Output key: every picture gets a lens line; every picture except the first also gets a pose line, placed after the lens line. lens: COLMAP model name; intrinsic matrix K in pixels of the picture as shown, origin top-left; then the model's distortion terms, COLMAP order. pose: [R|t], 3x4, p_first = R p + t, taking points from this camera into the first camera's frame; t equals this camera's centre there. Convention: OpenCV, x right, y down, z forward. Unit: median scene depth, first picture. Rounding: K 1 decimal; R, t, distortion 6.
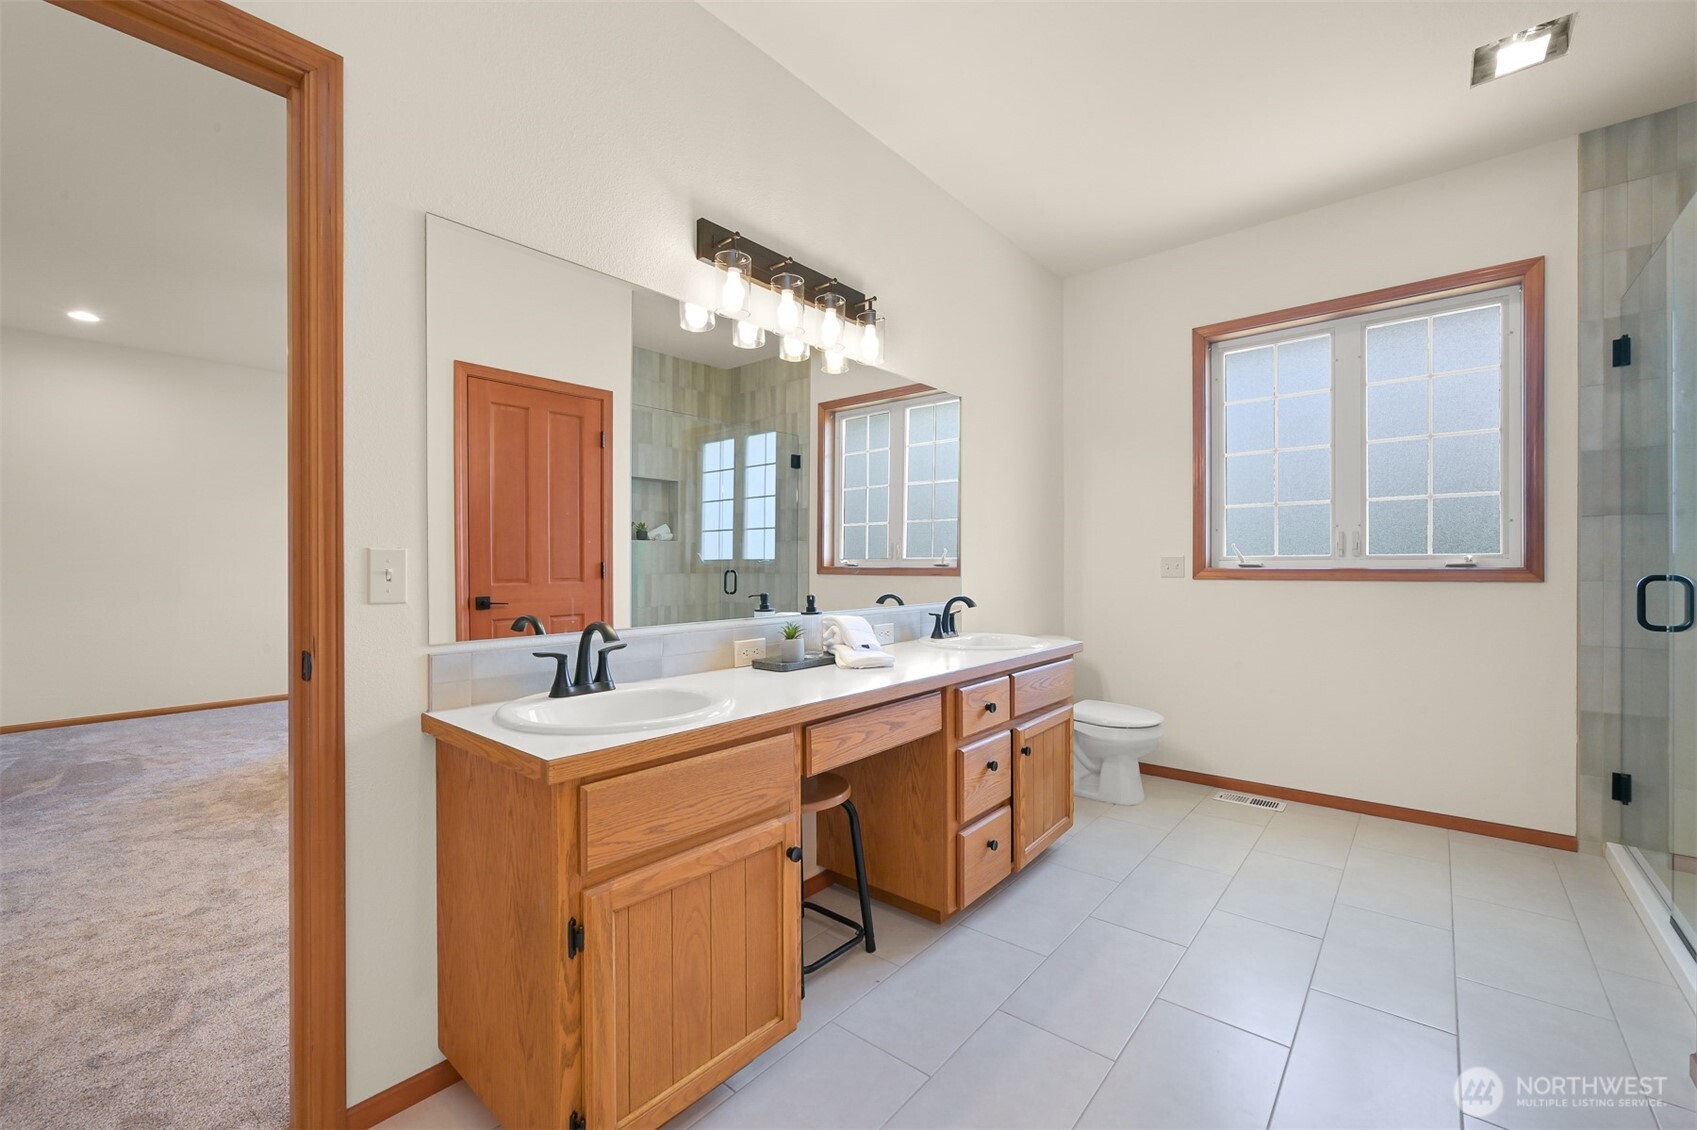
lens RADIAL K [[700.0, 0, 843.3], [0, 700.0, 568.3], [0, 0, 1]] dist [-0.003172, 0.000131]
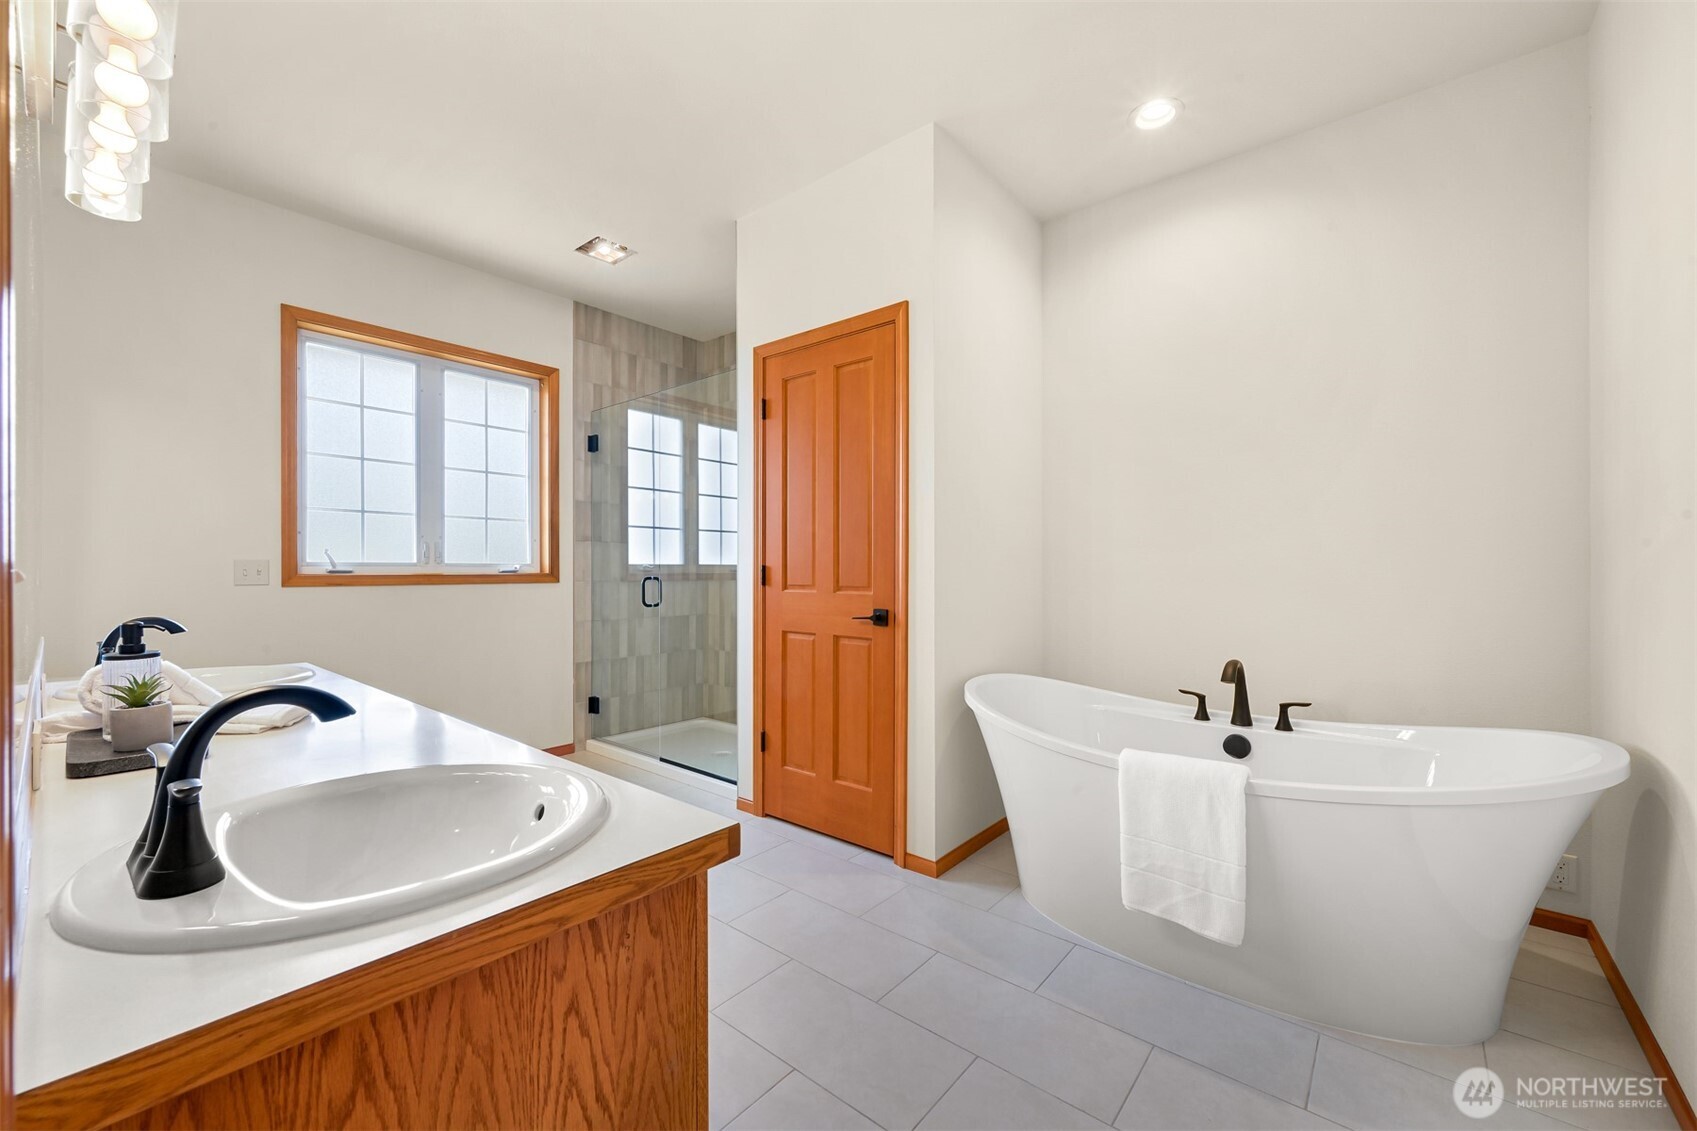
lens RADIAL K [[662.9, 0, 843.6], [0, 662.9, 565.1], [0, 0, 1]] dist [0.001237, 0.000211]
pose [[-0.004941, 0.009951, 0.999938, -0.460783], [0.003254, 0.999945, -0.009935, -0.001801], [-0.999982, 0.003205, -0.004973, 0.395982]]
